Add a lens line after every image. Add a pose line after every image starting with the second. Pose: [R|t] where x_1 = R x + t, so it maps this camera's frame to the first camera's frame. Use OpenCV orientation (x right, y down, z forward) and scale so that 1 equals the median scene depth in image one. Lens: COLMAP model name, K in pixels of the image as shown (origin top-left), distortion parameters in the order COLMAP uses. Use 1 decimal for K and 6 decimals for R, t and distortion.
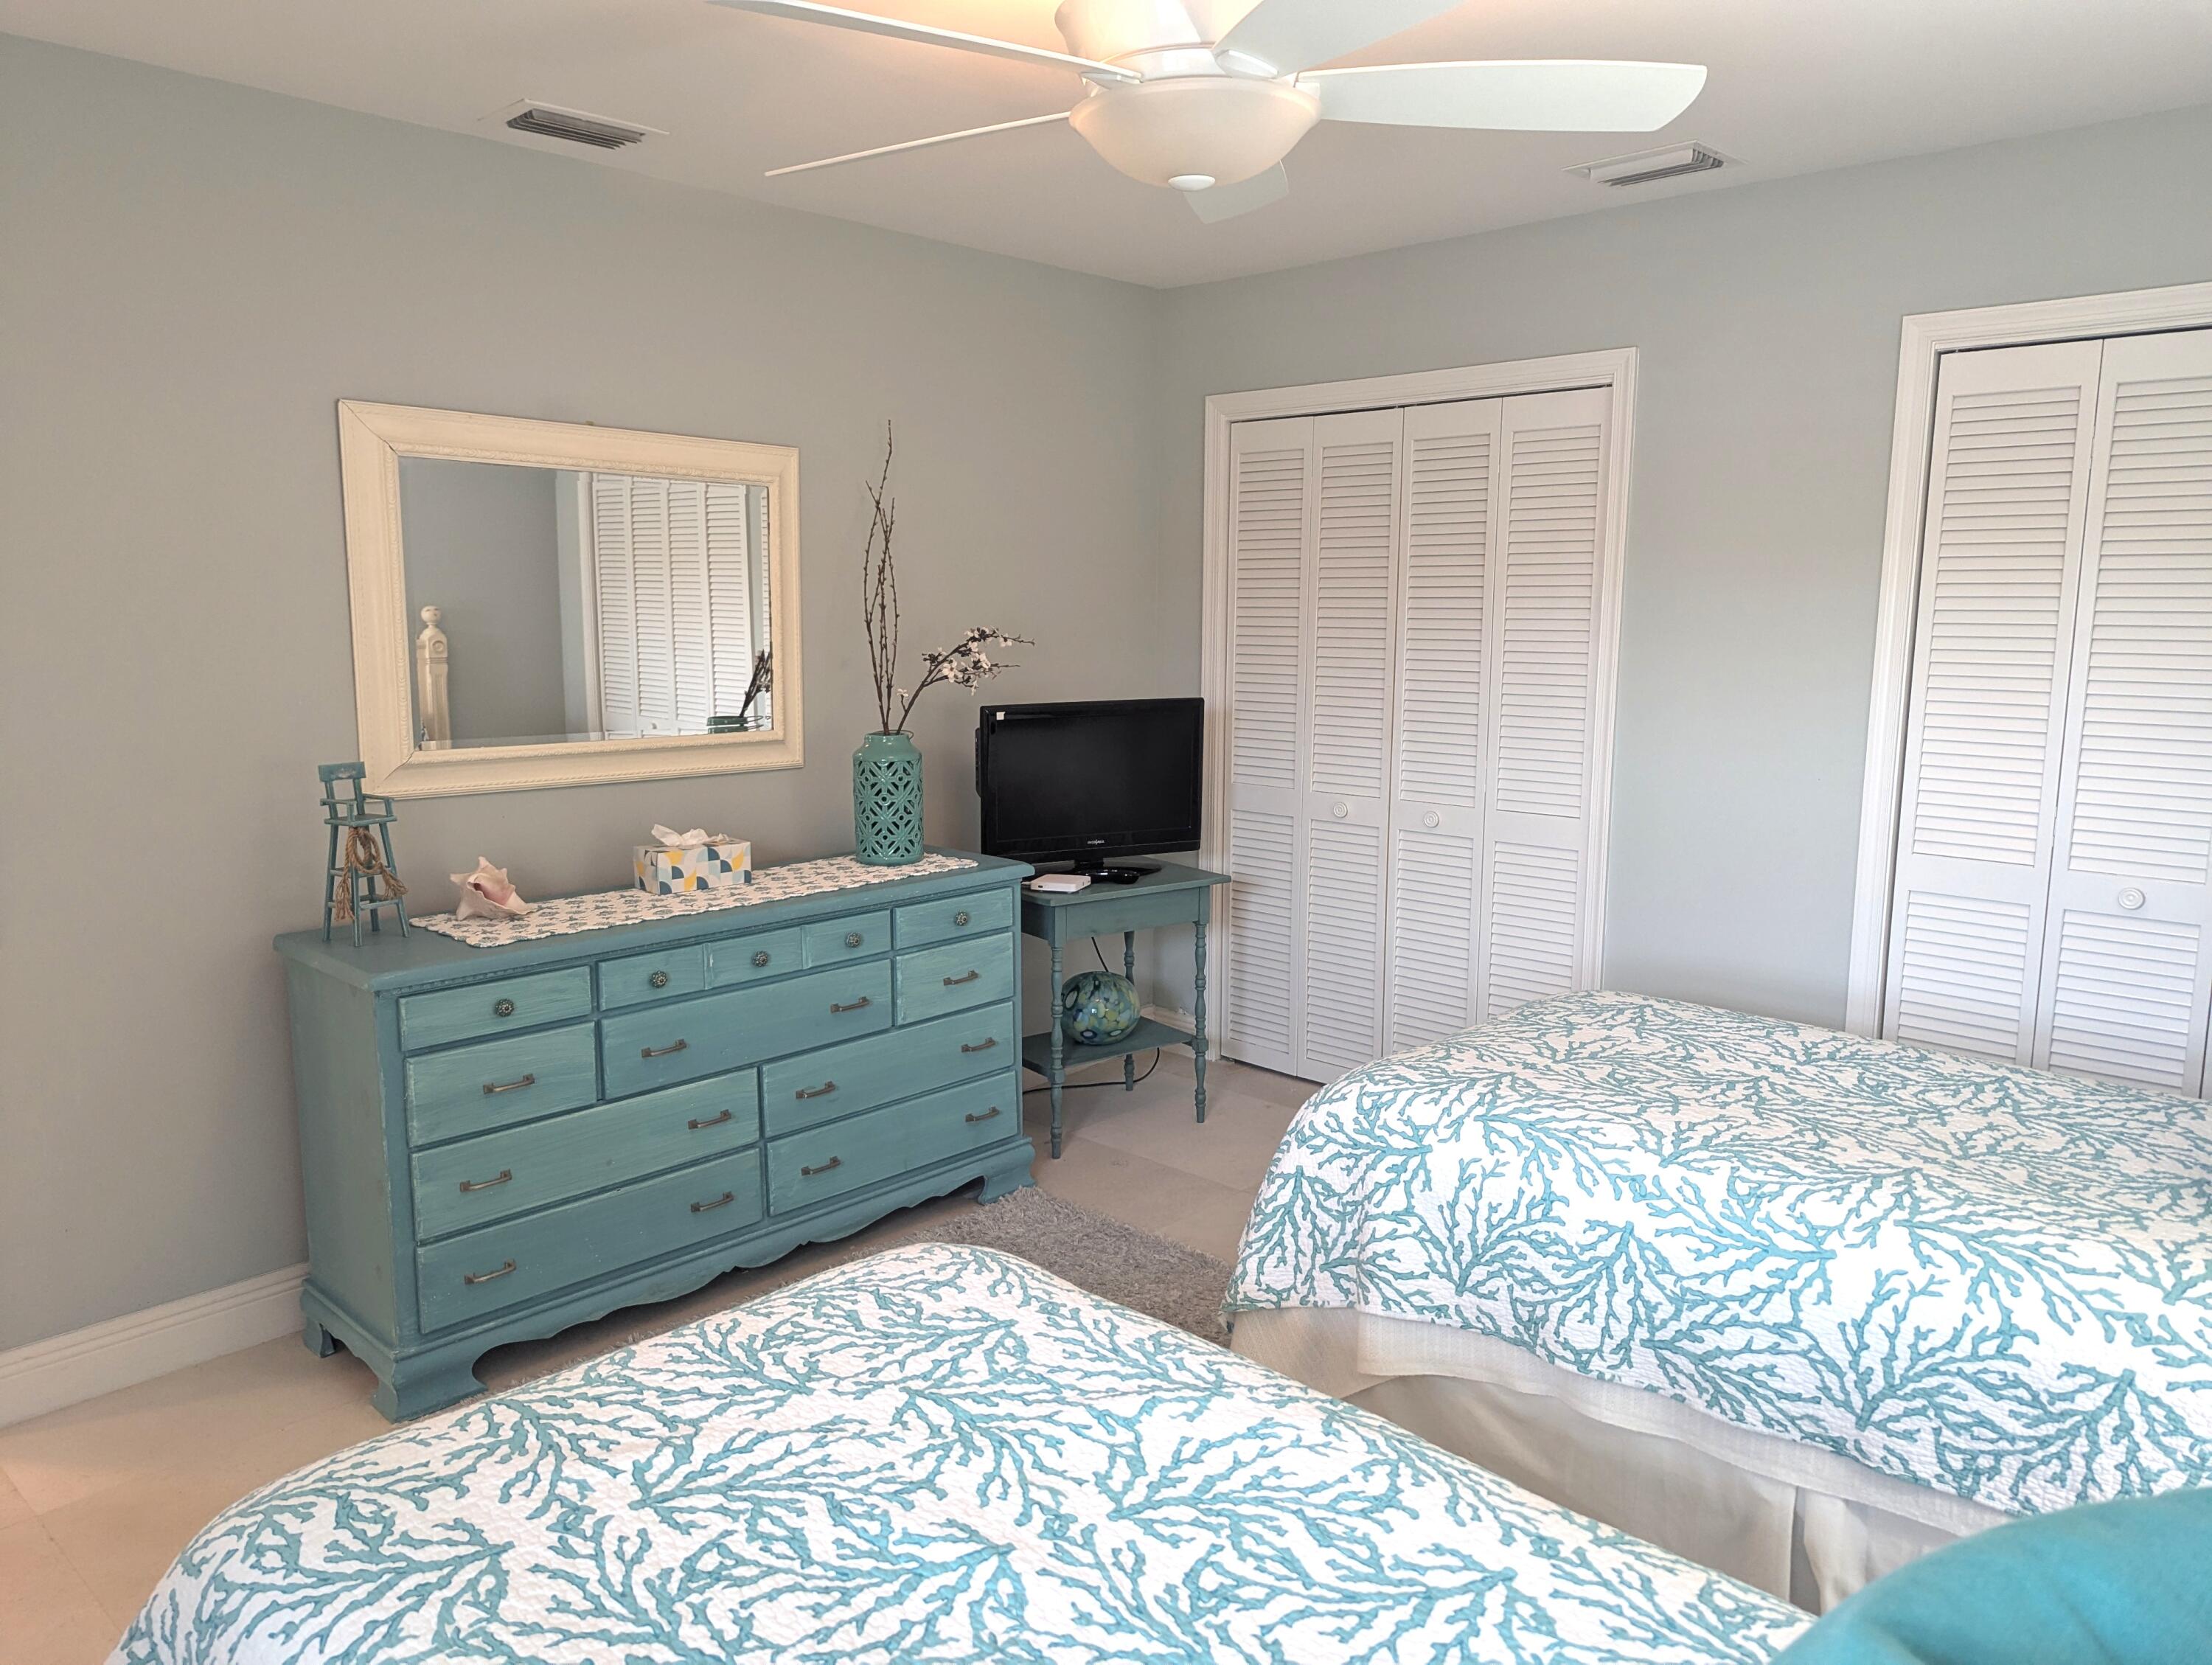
lens RADIAL K [[1559.8, 0, 1081.5], [0, 1559.8, 839.7], [0, 0, 1]] dist [0.056415, -0.062051]
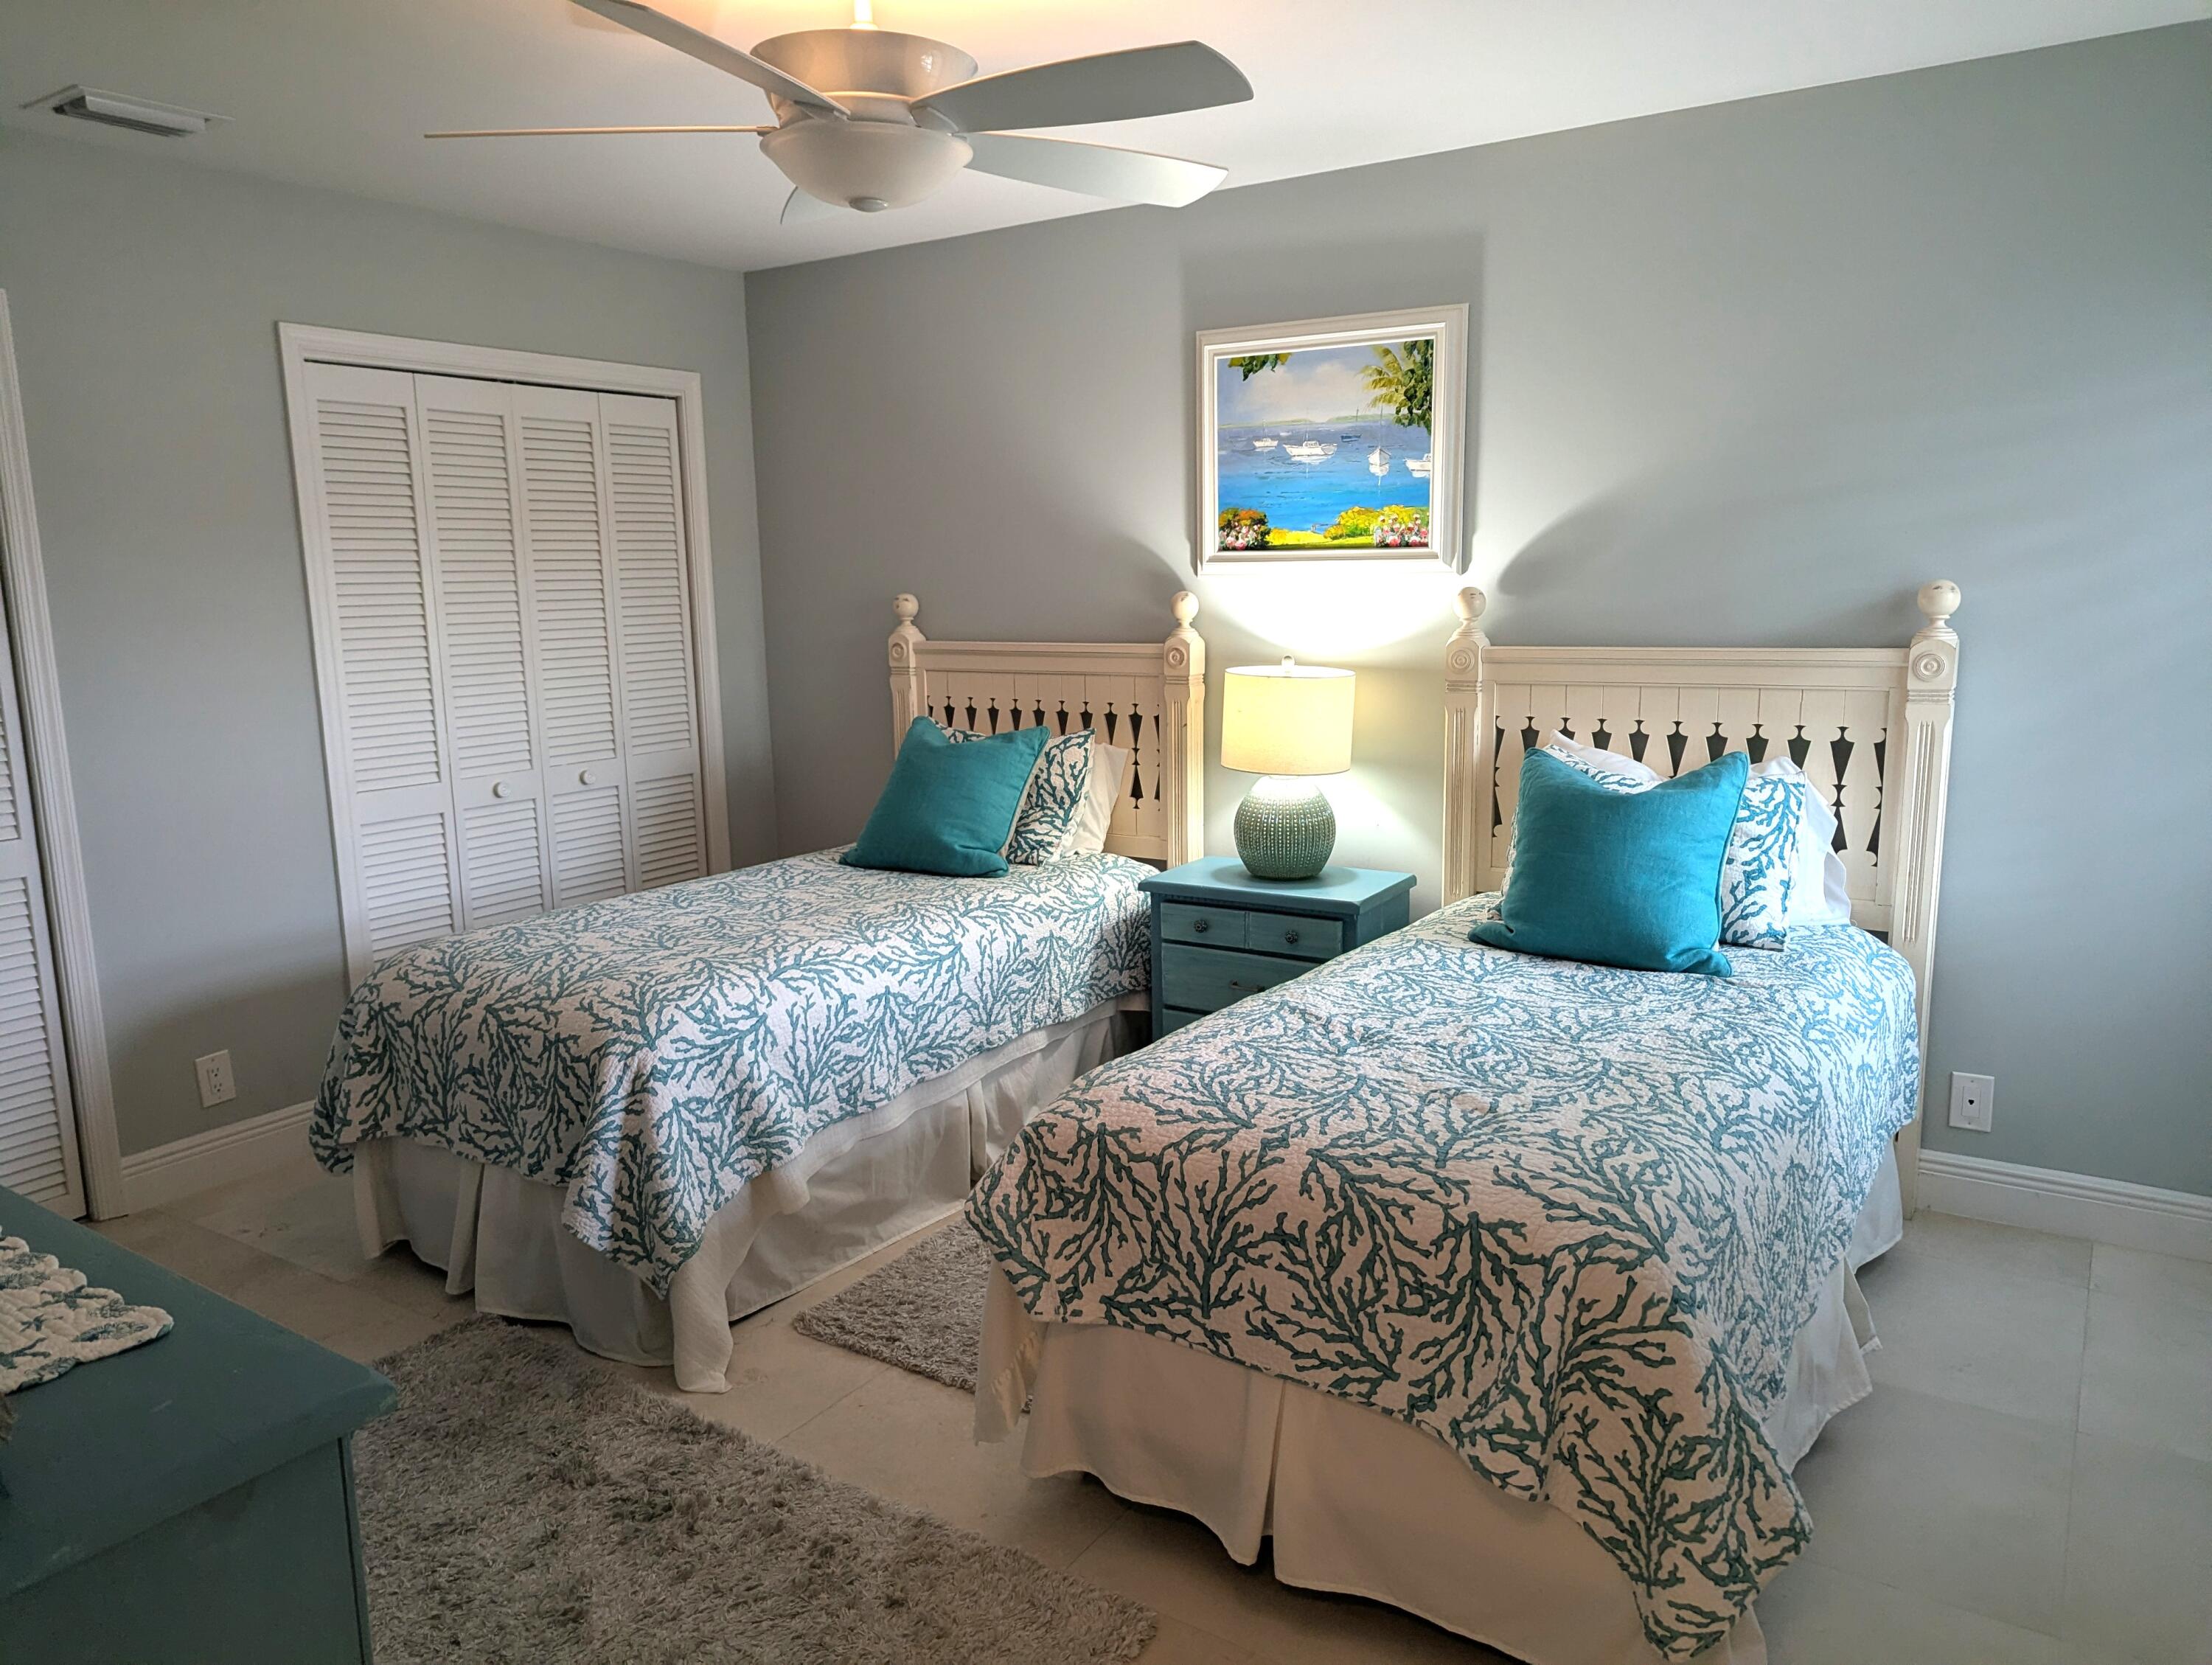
lens RADIAL K [[1559.8, 0, 1081.5], [0, 1559.8, 839.7], [0, 0, 1]] dist [0.056415, -0.062051]
pose [[-0.174432, -0.166129, 0.970554, -1.053474], [0.172811, 0.965201, 0.196271, -0.141277], [-0.969386, 0.201959, -0.139653, 0.973659]]
